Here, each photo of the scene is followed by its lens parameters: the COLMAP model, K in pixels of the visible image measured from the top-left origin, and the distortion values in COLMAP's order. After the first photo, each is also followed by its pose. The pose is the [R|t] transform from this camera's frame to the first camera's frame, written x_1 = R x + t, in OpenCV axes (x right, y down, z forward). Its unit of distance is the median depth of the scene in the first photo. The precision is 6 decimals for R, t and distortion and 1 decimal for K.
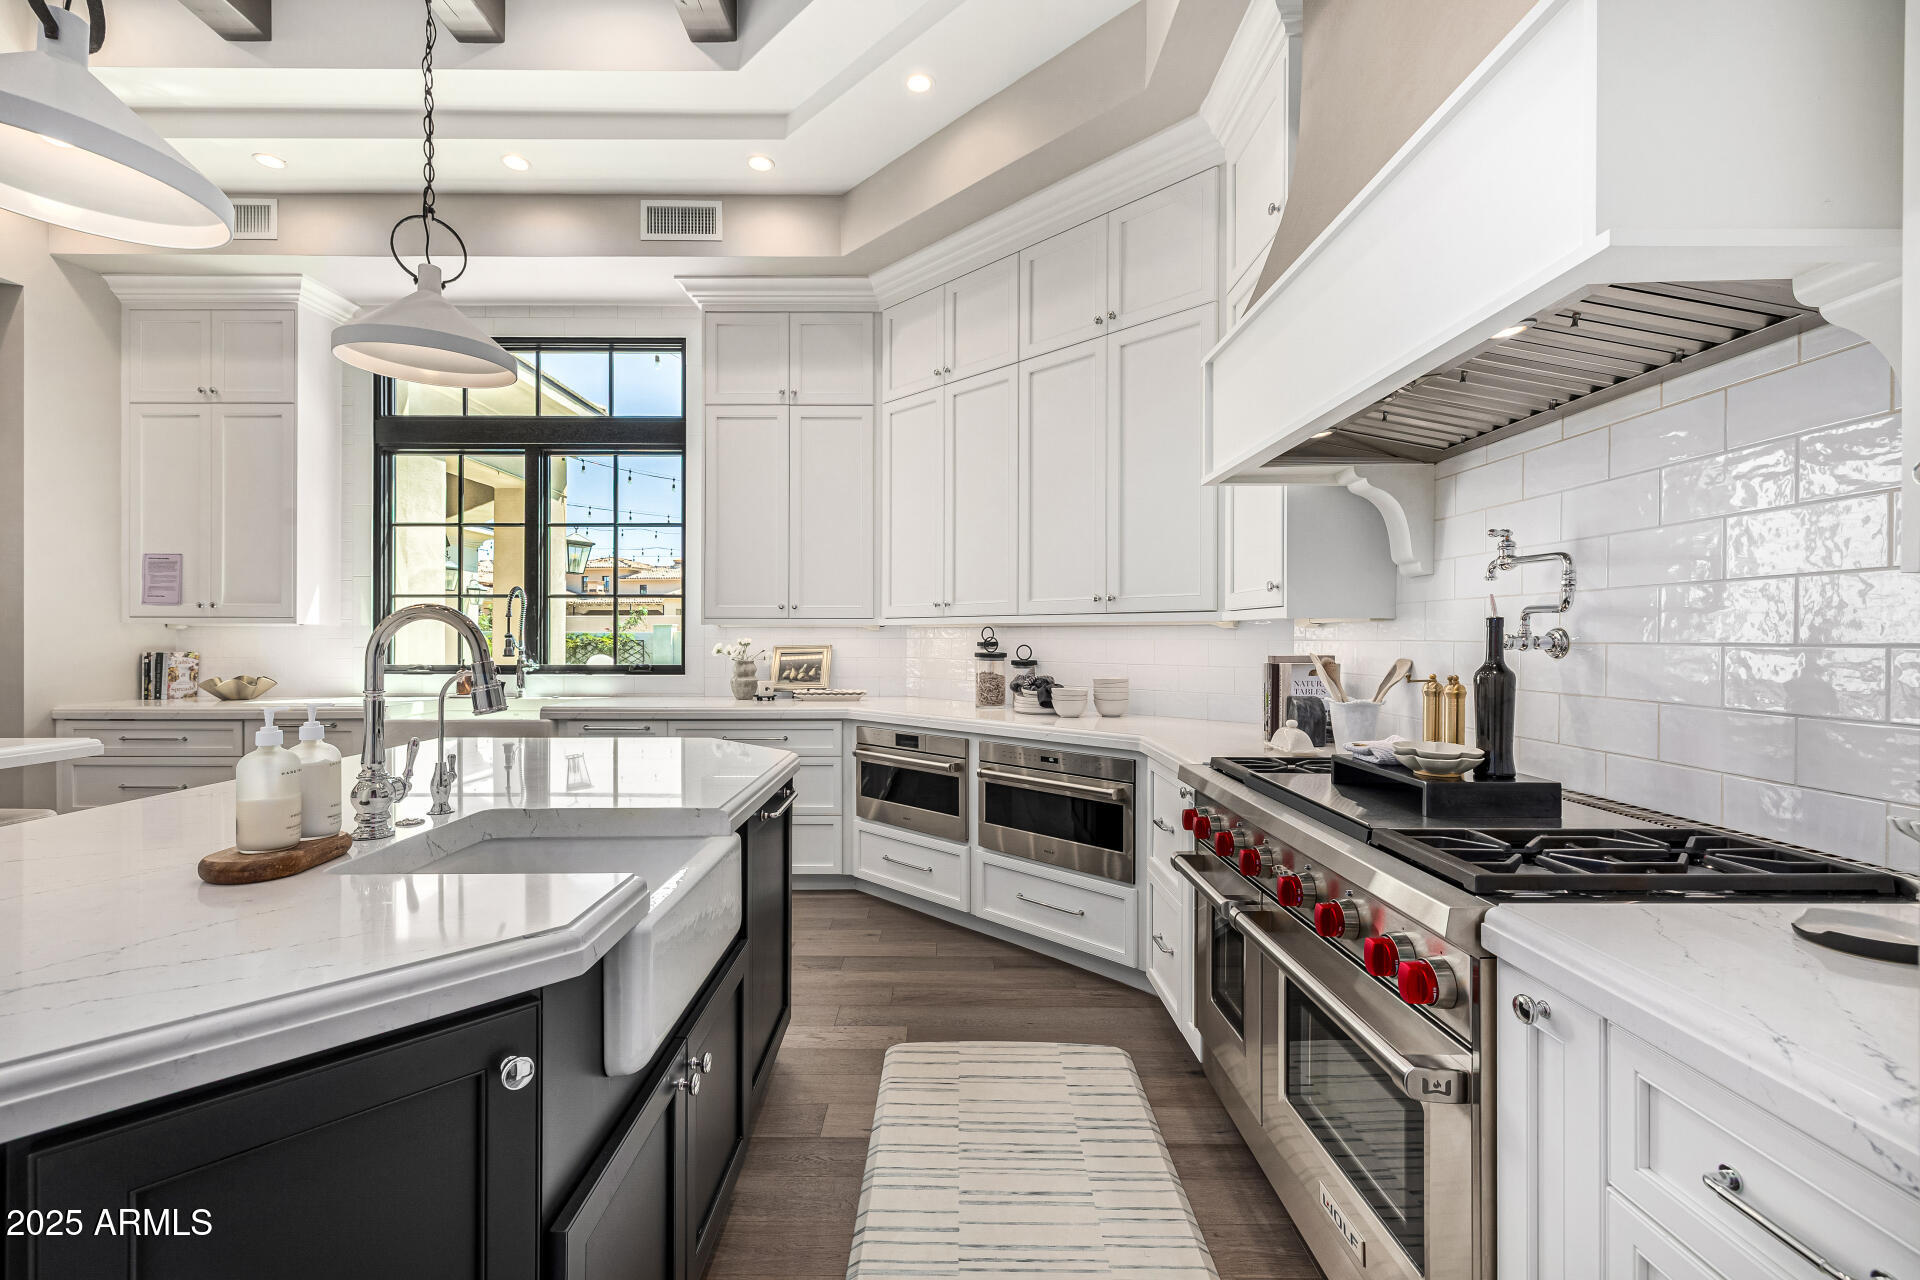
lens RADIAL K [[824.3, 0, 950.7], [0, 824.3, 635.6], [0, 0, 1]] dist [0.001766, -0.000254]
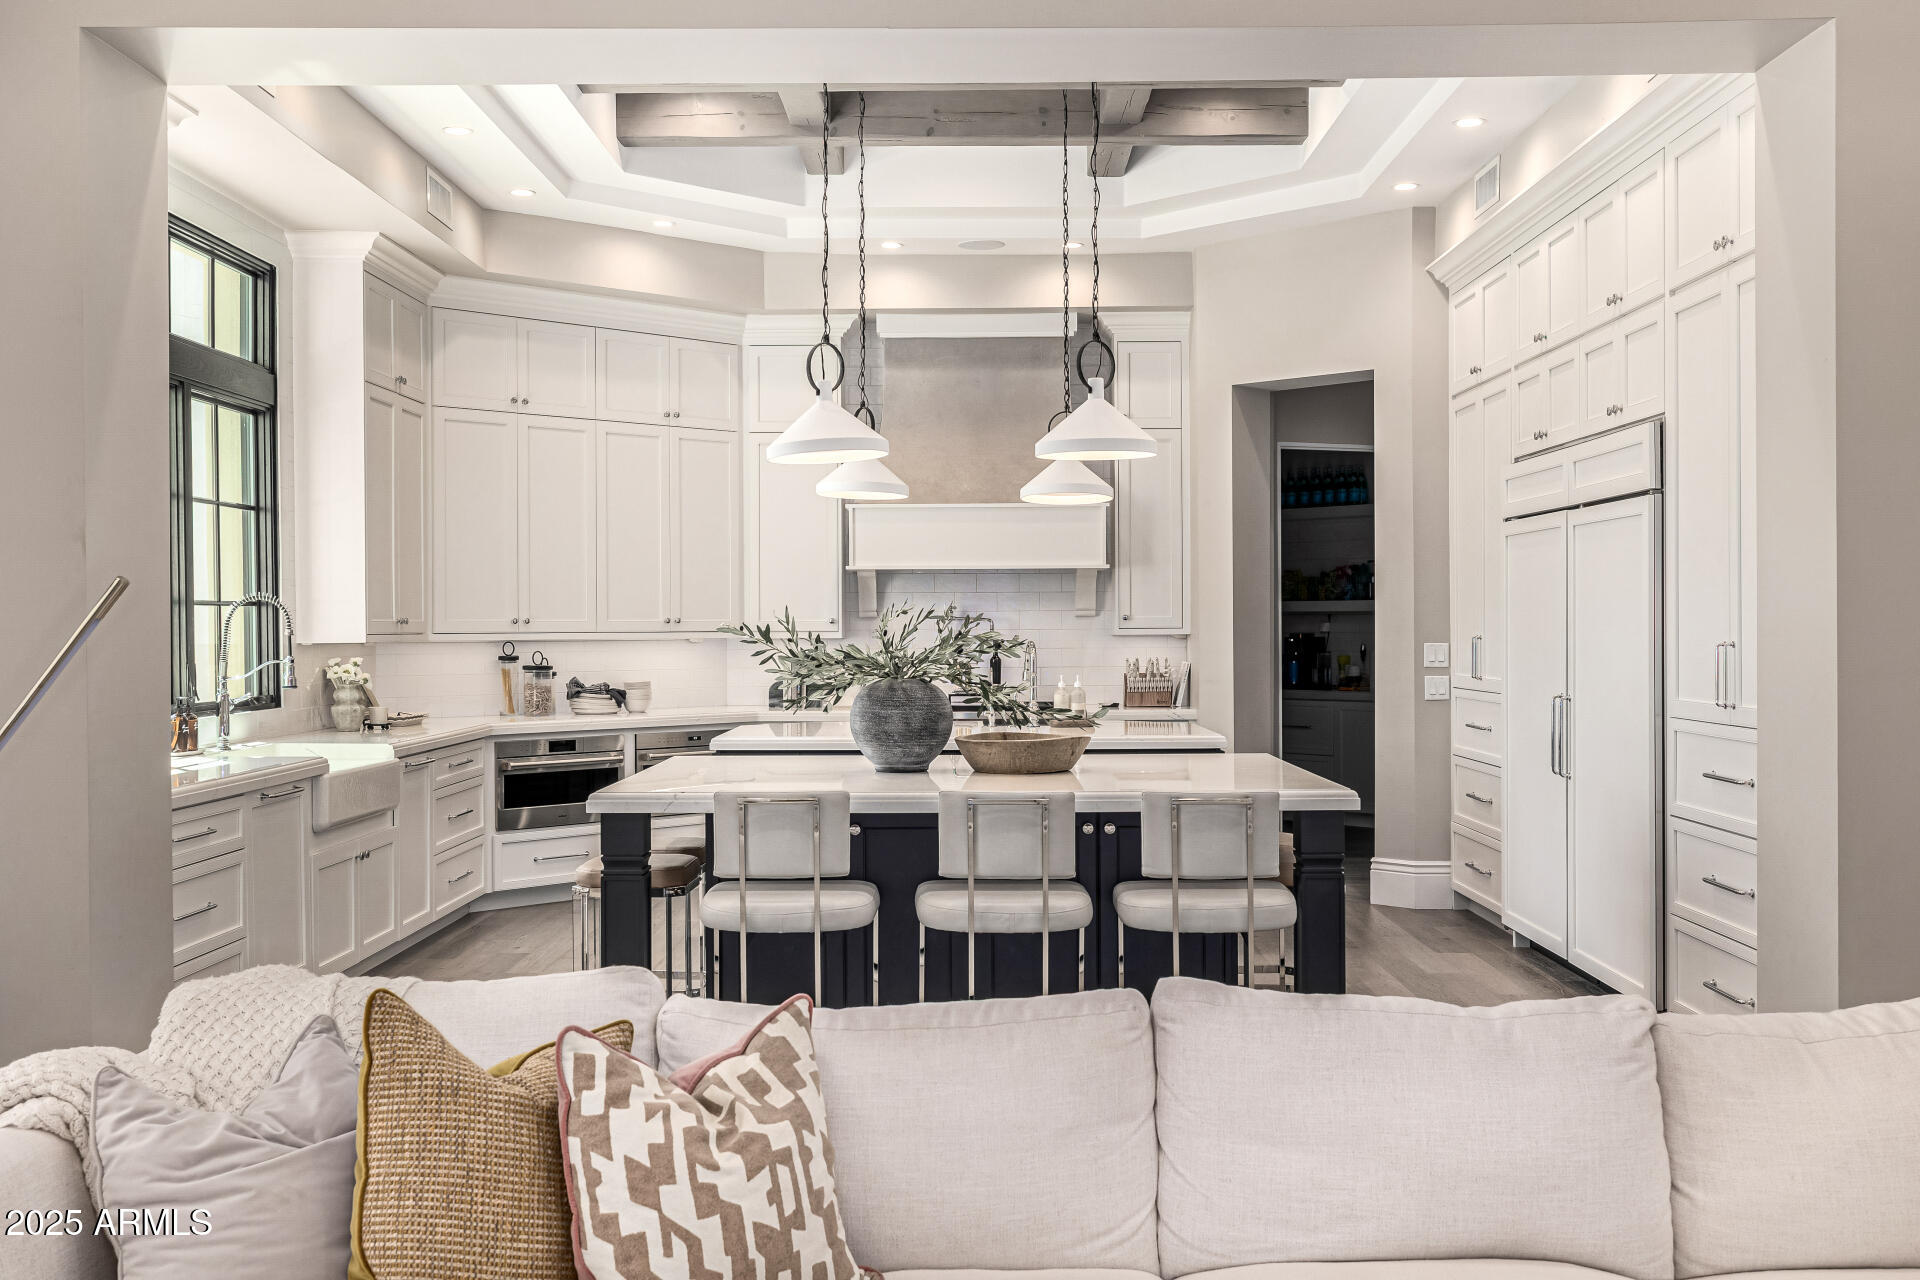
lens RADIAL K [[1888.4, 0, 960.0], [0, 1888.4, 640.0], [0, 0, 1]] dist [0.002339, 0.004801]
pose [[0.017022, -0.010005, 0.999805, -2.228598], [0.005076, 0.999938, 0.009920, -0.032103], [-0.999842, 0.004906, 0.017072, 0.364244]]
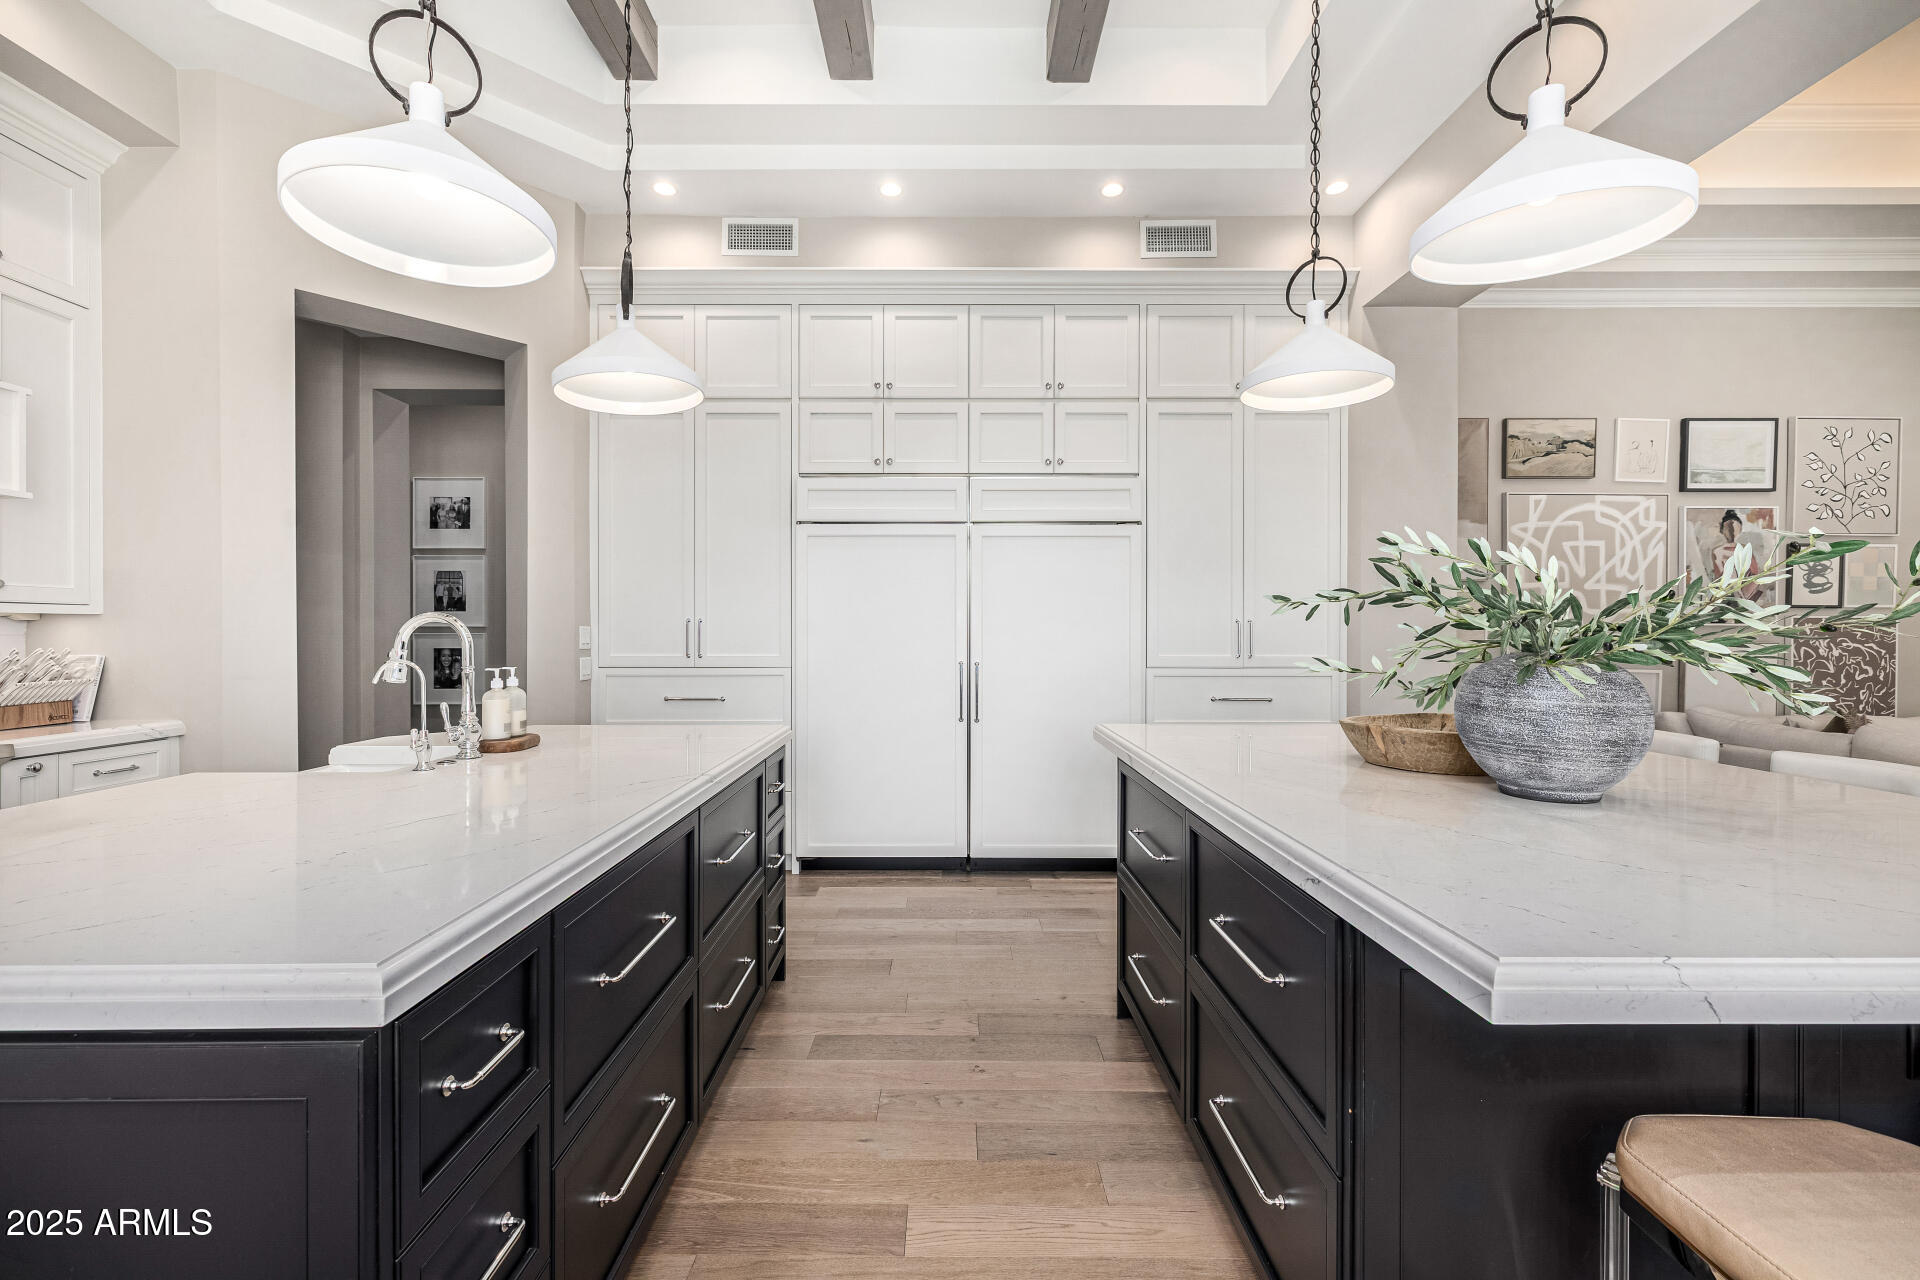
lens RADIAL K [[787.9, 0, 948.2], [0, 787.9, 638.0], [0, 0, 1]] dist [0.000062, -0.000232]
pose [[-0.999982, -0.001131, 0.005939, -0.529147], [-0.001097, 0.999983, 0.005730, 0.002639], [-0.005946, 0.005724, -0.999966, 0.800088]]
